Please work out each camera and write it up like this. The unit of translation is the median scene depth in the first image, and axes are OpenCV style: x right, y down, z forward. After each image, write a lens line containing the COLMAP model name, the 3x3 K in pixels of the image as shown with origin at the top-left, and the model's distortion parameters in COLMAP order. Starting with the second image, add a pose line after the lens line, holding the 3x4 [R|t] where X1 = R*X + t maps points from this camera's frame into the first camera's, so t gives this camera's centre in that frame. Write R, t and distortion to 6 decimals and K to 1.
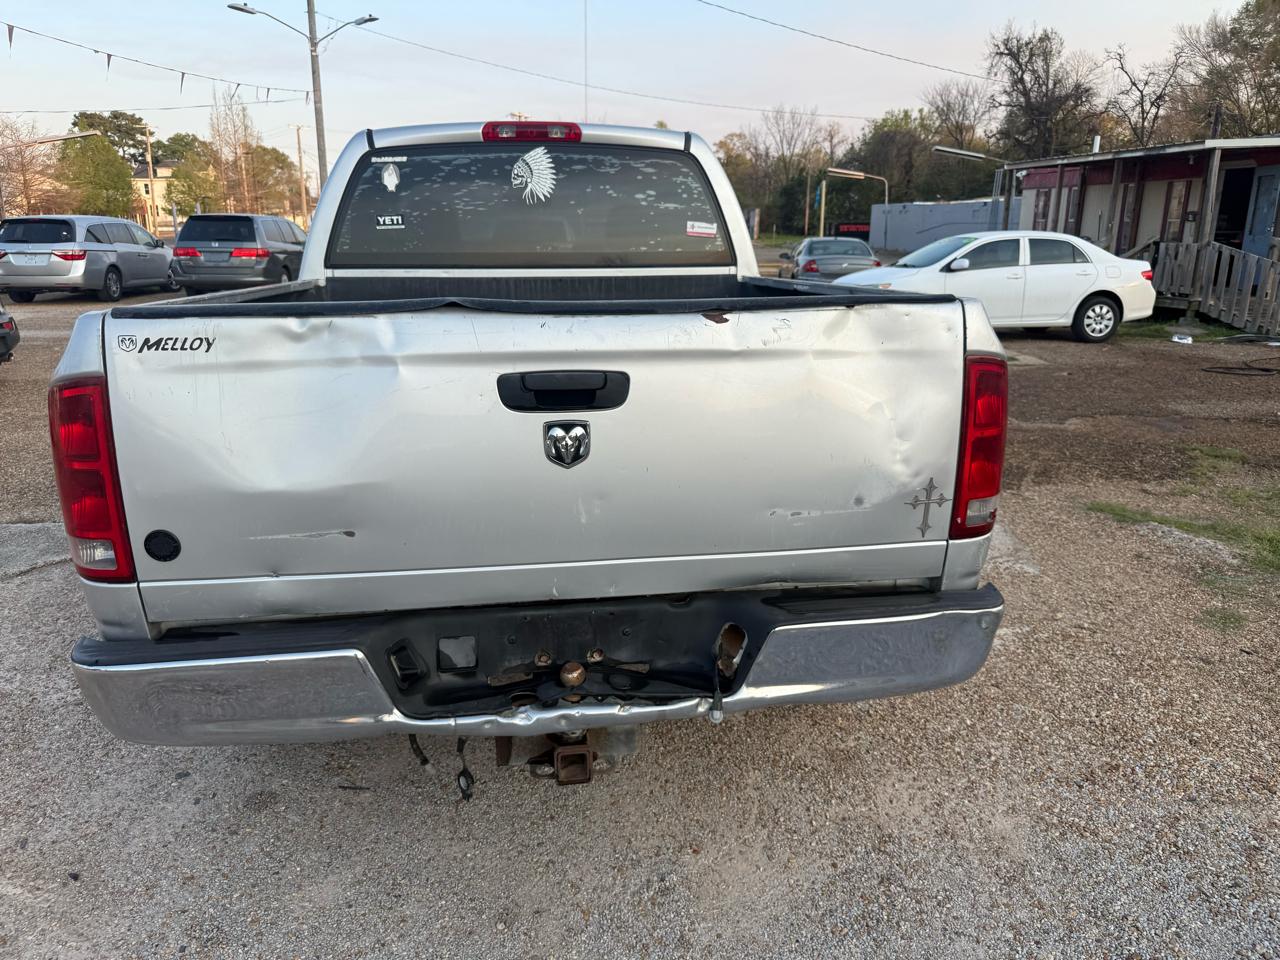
lens RADIAL K [[913.0, 0, 646.8], [0, 913.0, 481.0], [0, 0, 1]] dist [0.002046, -0.014881]
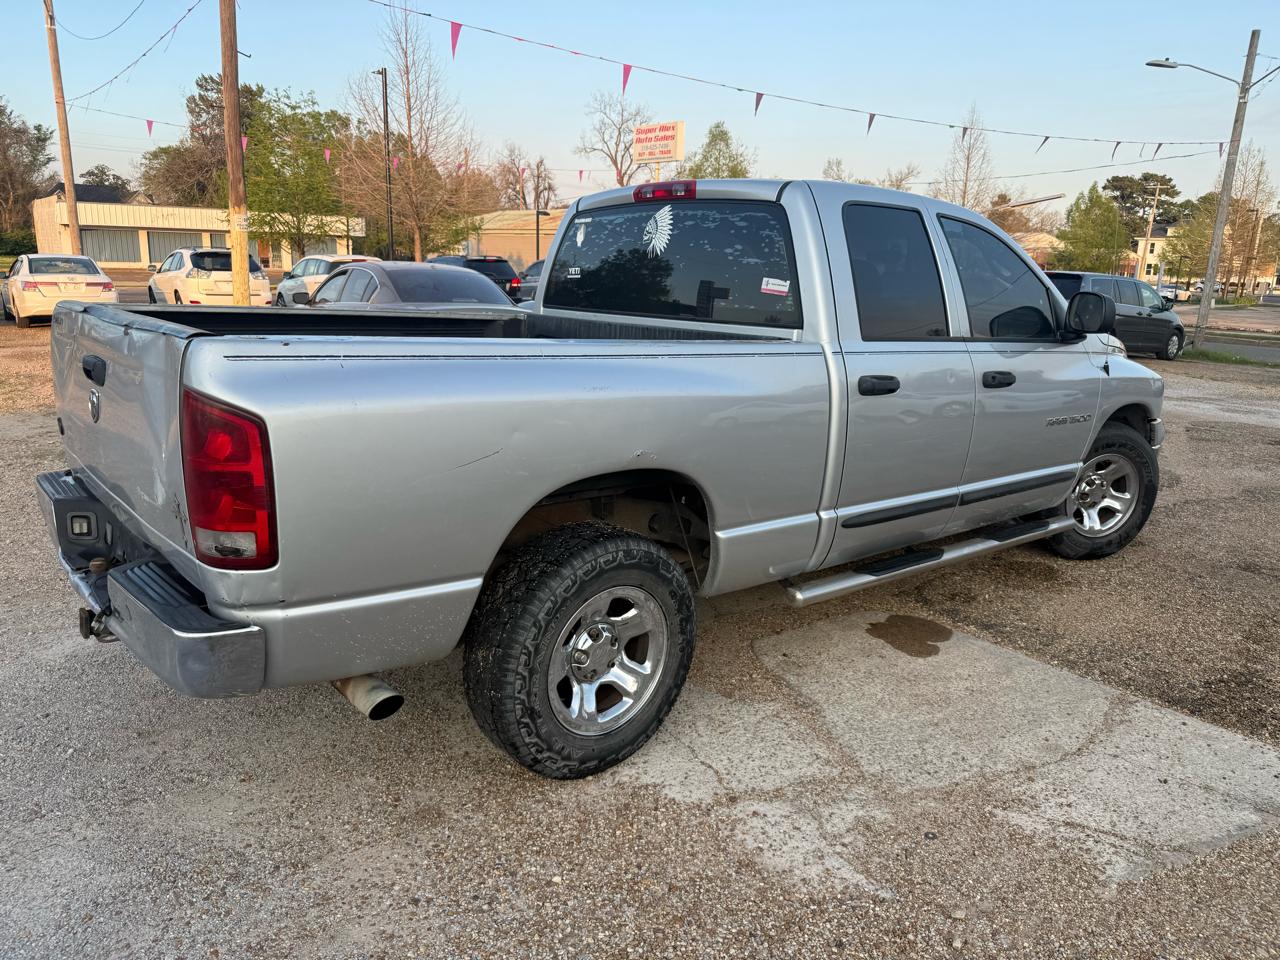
lens RADIAL K [[913.0, 0, 632.1], [0, 913.0, 476.9], [0, 0, 1]] dist [0.002046, -0.014881]
pose [[0.533166, 0.204954, -0.820809, 0.802358], [-0.257449, 0.963503, 0.073355, -0.131329], [0.805887, 0.172206, 0.566473, 0.428334]]
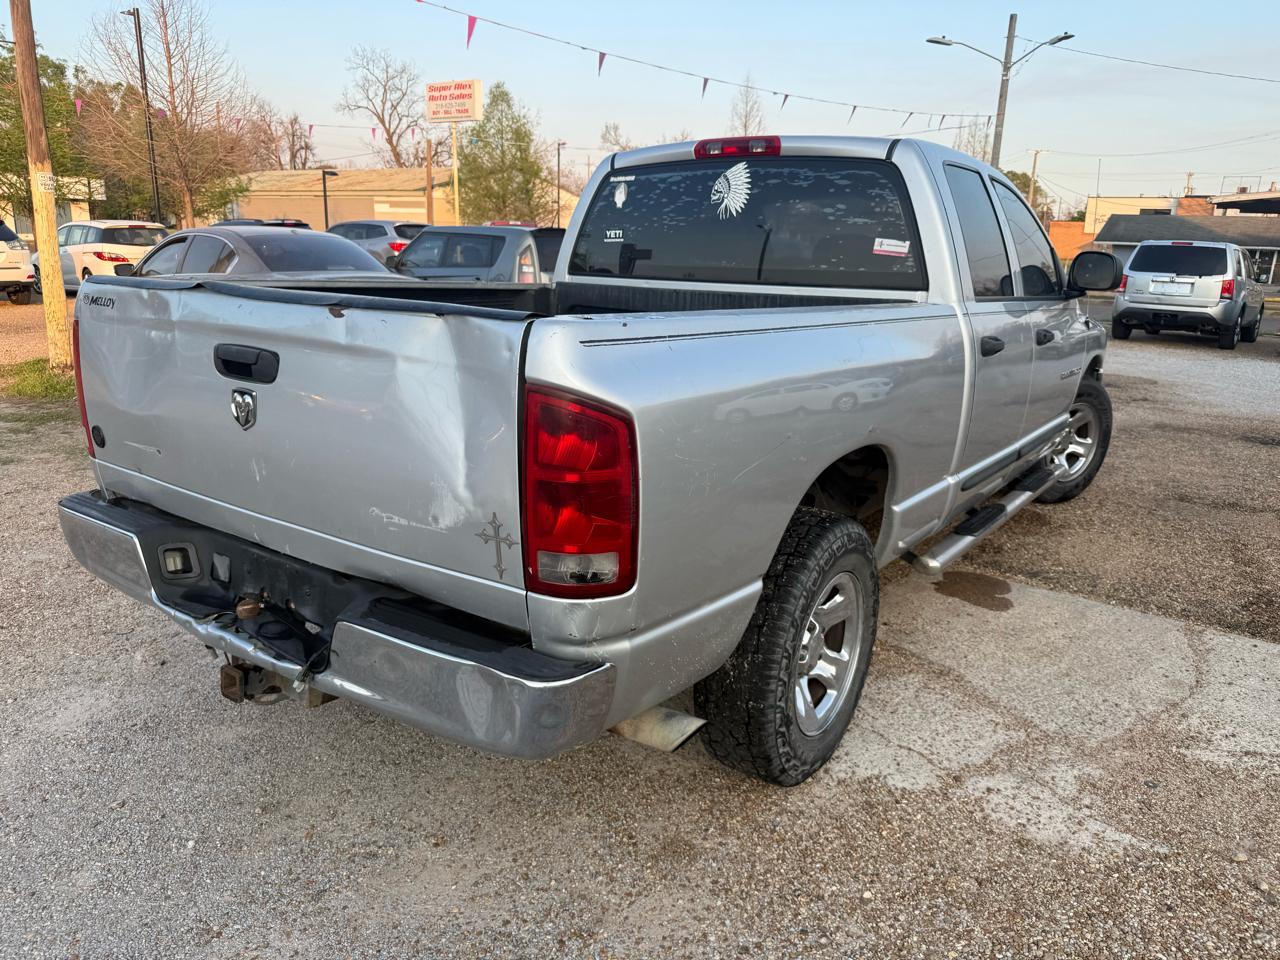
lens RADIAL K [[913.0, 0, 646.0], [0, 913.0, 472.1], [0, 0, 1]] dist [0.002046, -0.014881]
pose [[0.731061, 0.185813, -0.656524, 0.527893], [-0.207867, 0.977118, 0.045083, -0.060444], [0.649878, 0.103511, 0.752957, 0.222561]]
